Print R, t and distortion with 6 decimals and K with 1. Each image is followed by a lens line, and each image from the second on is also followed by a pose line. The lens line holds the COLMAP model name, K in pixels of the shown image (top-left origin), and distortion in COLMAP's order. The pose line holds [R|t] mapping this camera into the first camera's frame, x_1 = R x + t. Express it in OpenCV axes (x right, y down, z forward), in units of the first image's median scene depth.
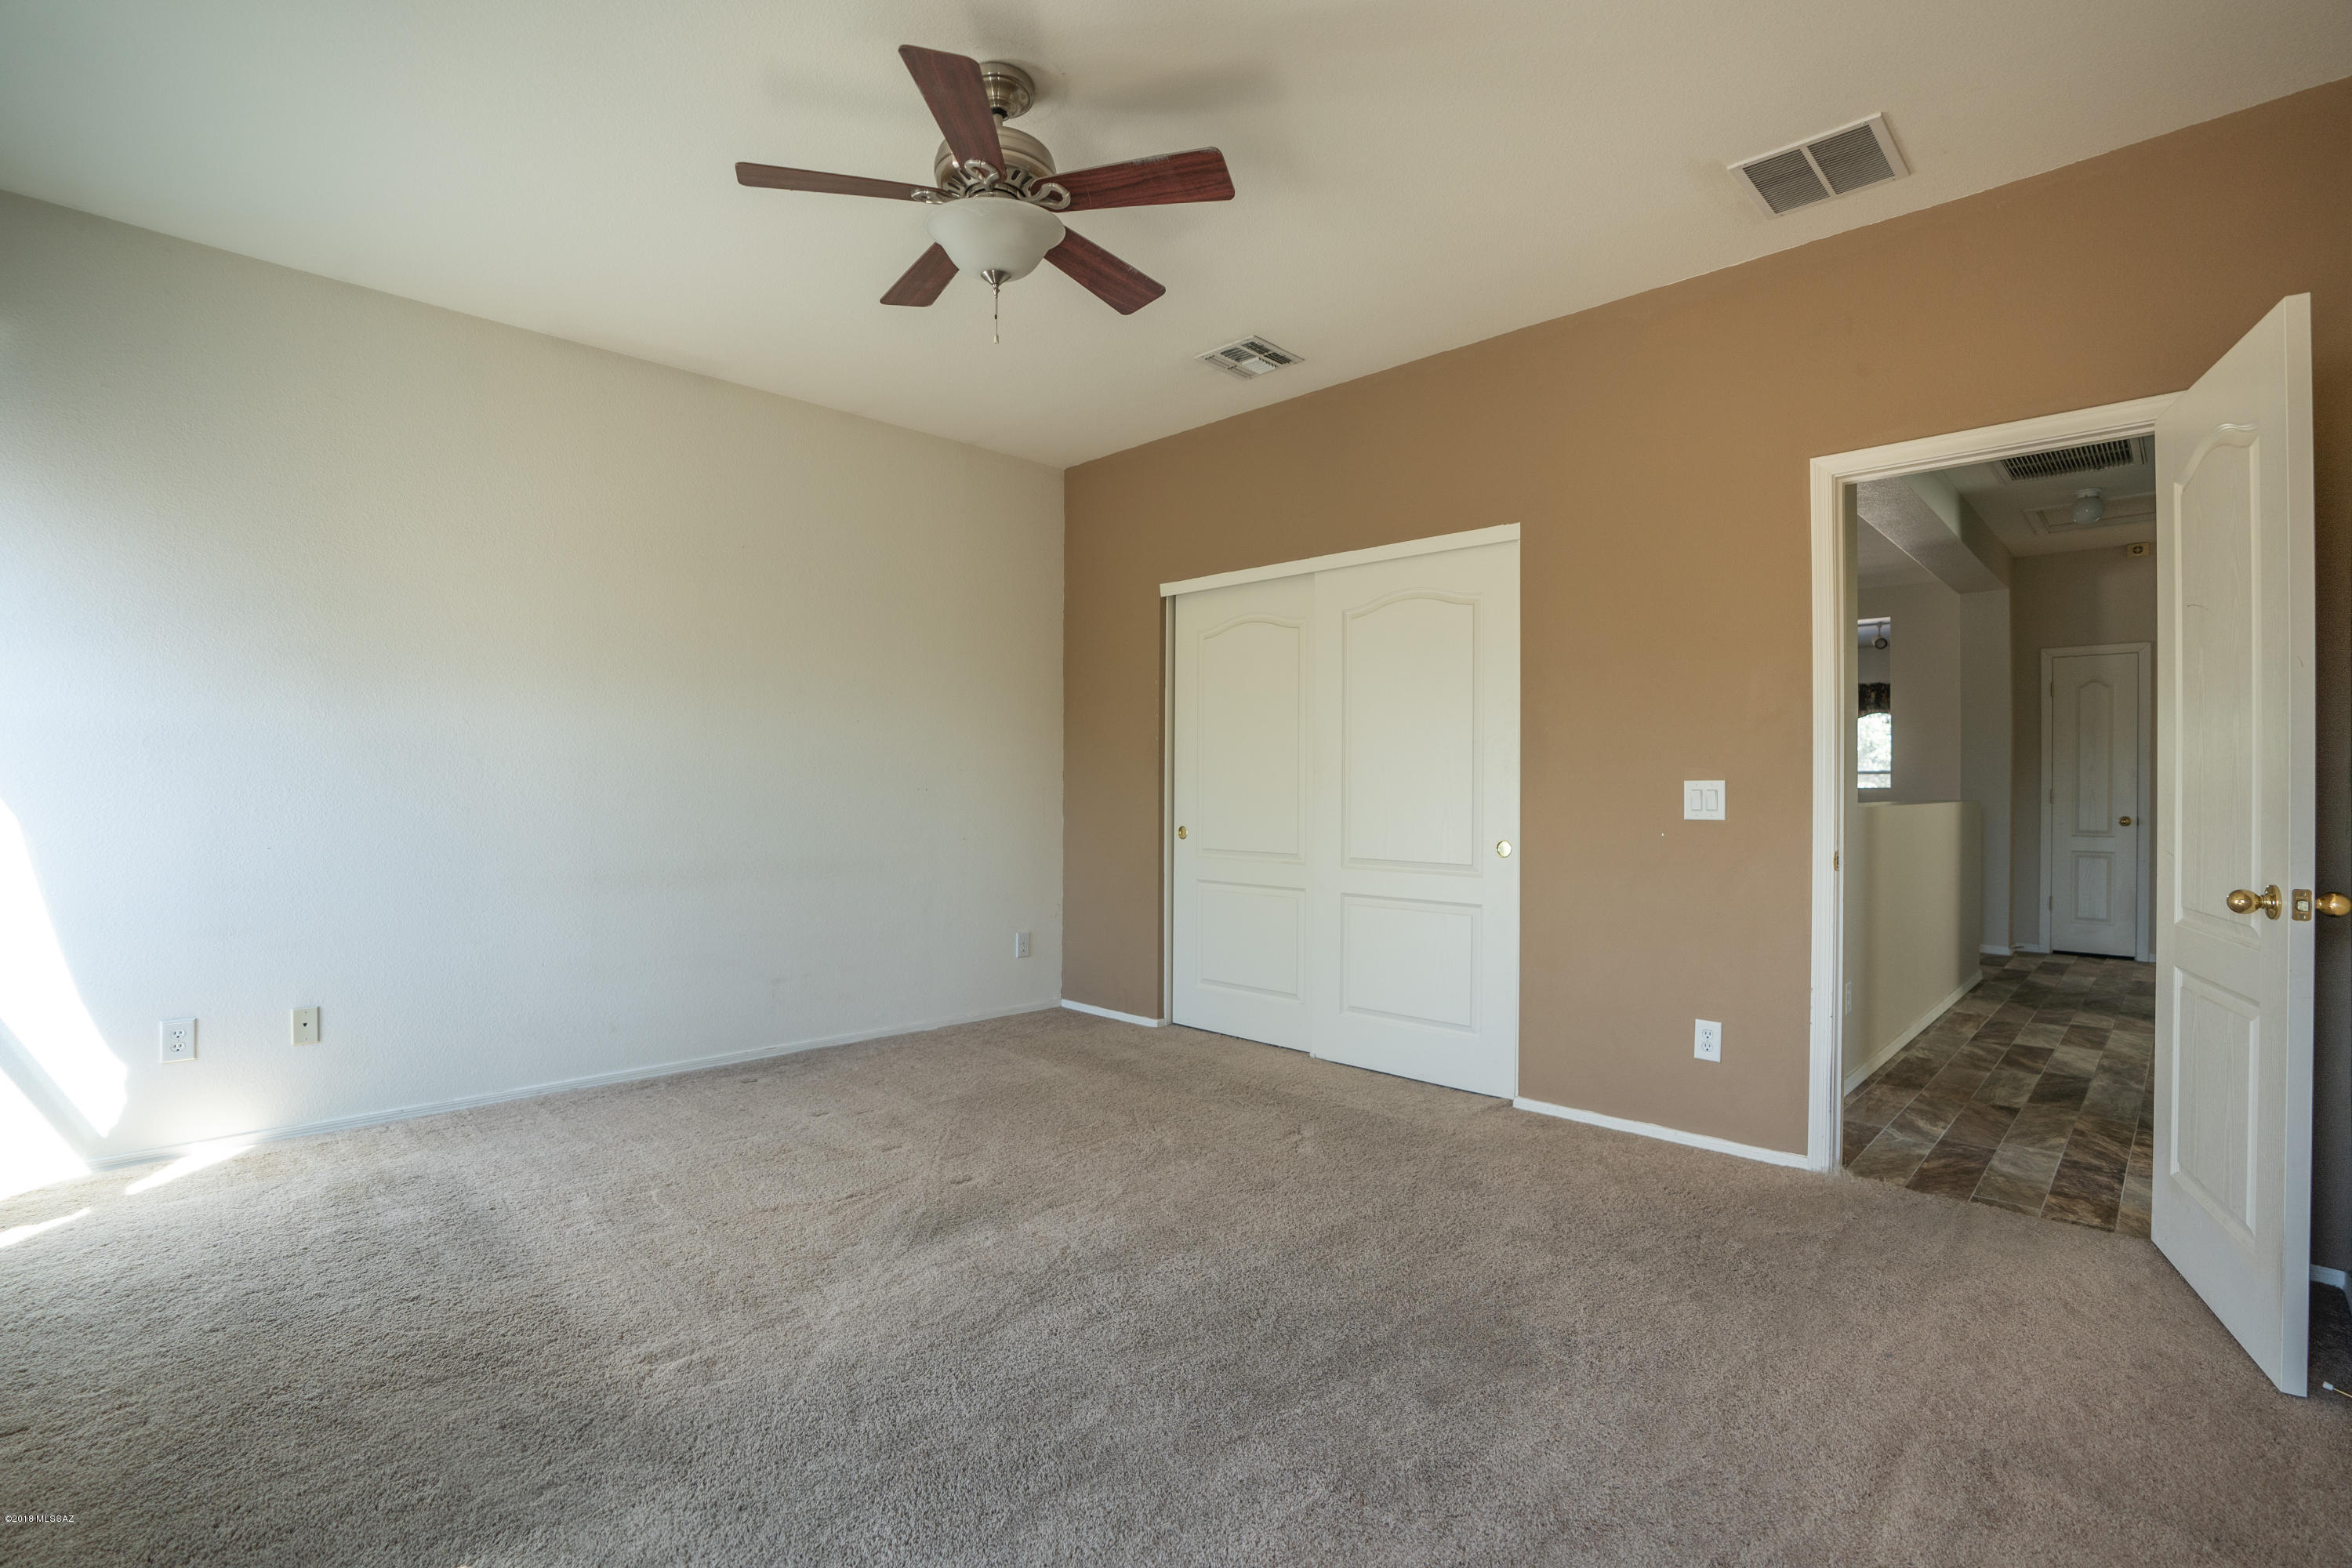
lens RADIAL K [[1092.6, 0, 1173.2], [0, 1092.6, 788.5], [0, 0, 1]] dist [-0.069225, 0.028940]
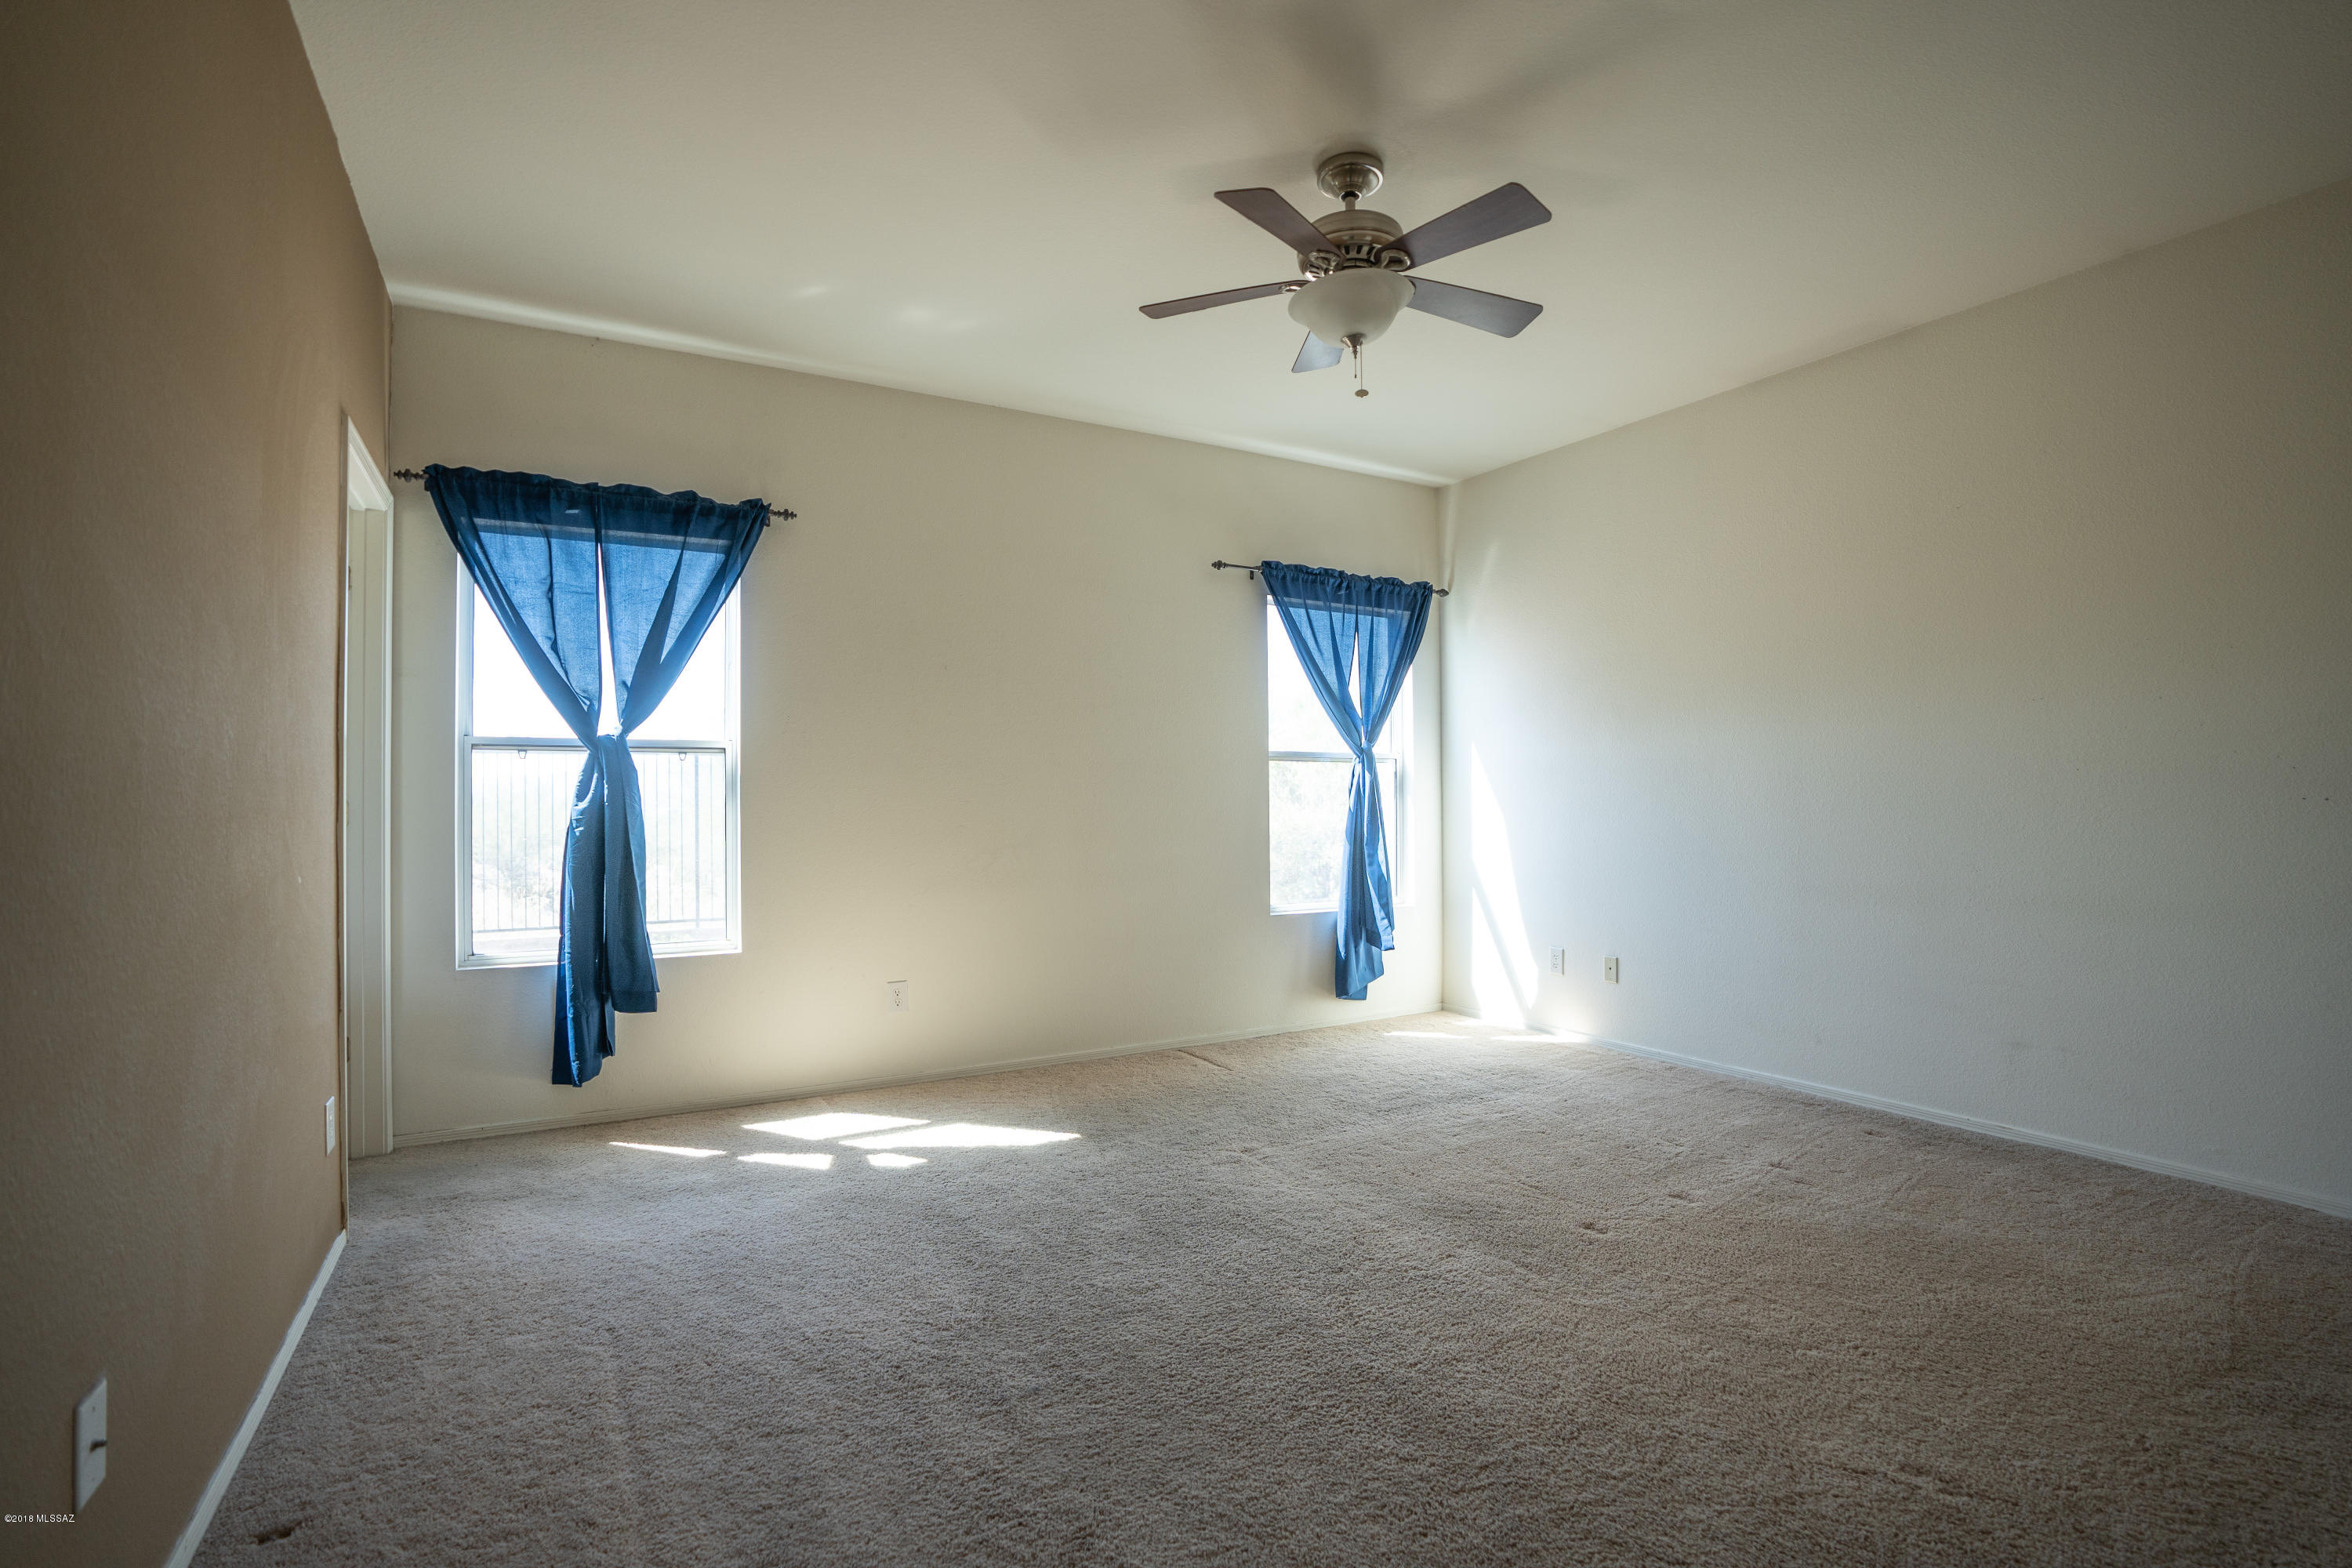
lens RADIAL K [[1092.6, 0, 1173.2], [0, 1092.6, 788.5], [0, 0, 1]] dist [-0.069225, 0.028940]
pose [[-0.253894, -0.001234, -0.967231, 0.817177], [0.007757, 0.999964, -0.003312, -0.019277], [0.967201, -0.008344, -0.253875, 0.905913]]
